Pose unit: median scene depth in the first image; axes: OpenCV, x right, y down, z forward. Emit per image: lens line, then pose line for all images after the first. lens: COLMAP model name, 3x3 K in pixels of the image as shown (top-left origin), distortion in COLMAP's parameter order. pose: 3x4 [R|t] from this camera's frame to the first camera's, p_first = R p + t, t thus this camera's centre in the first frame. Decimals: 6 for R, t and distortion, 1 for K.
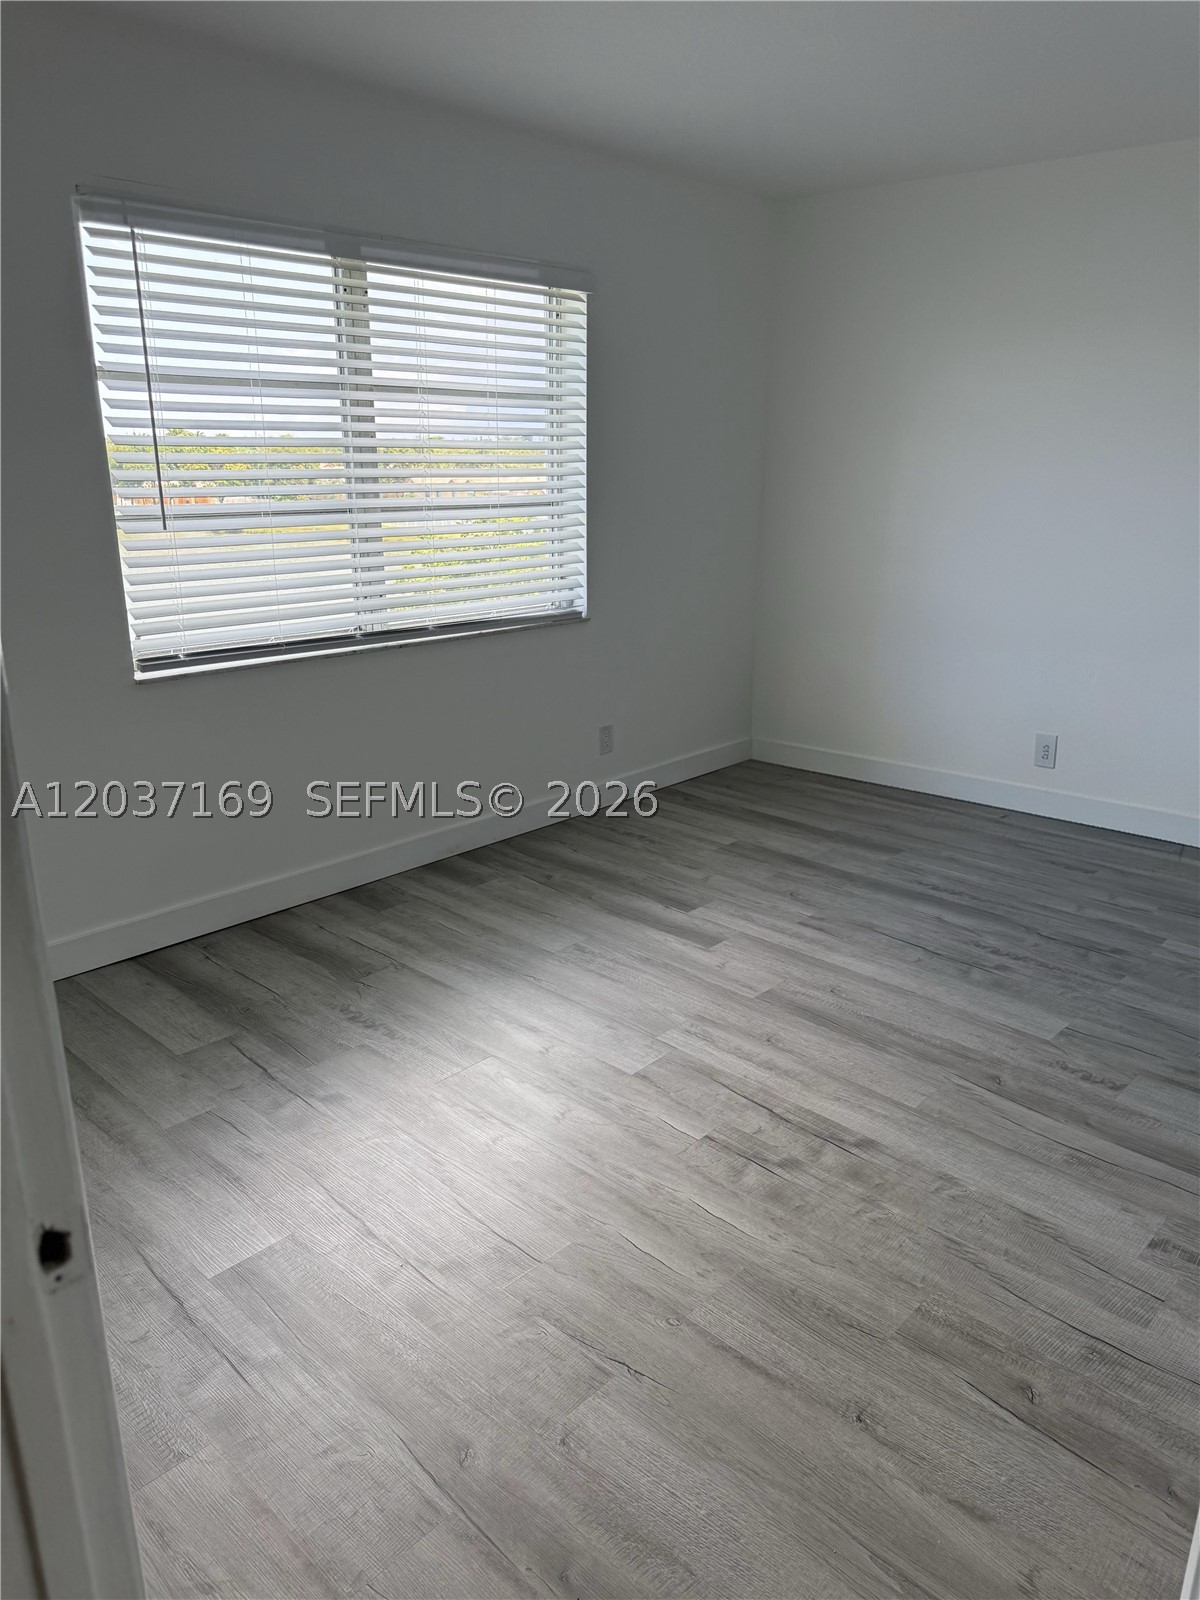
lens RADIAL K [[1139.7, 0, 605.4], [0, 1139.7, 794.1], [0, 0, 1]] dist [0.069934, -0.095985]
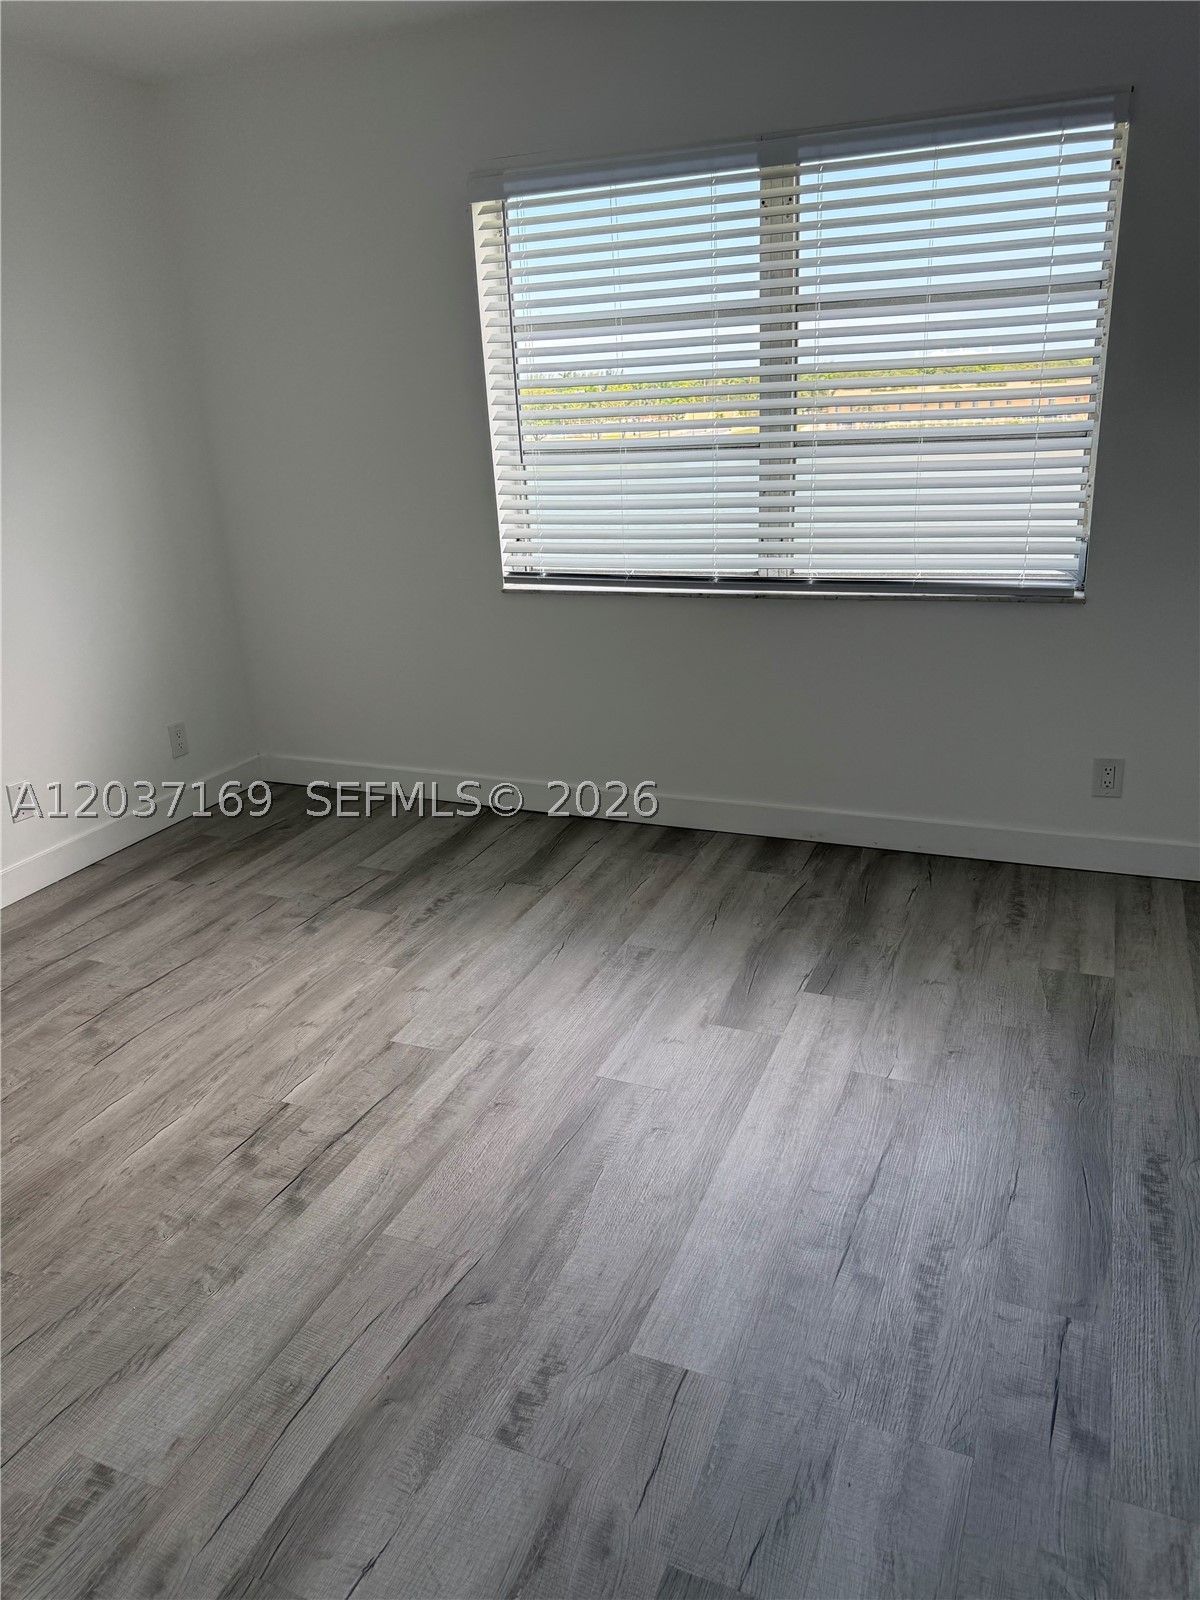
lens RADIAL K [[1139.7, 0, 594.6], [0, 1139.7, 792.8], [0, 0, 1]] dist [0.069934, -0.095985]
pose [[0.333130, 0.291597, -0.896658, 0.712838], [-0.226398, 0.947894, 0.224147, -0.170788], [0.915297, 0.128331, 0.381789, 0.600844]]
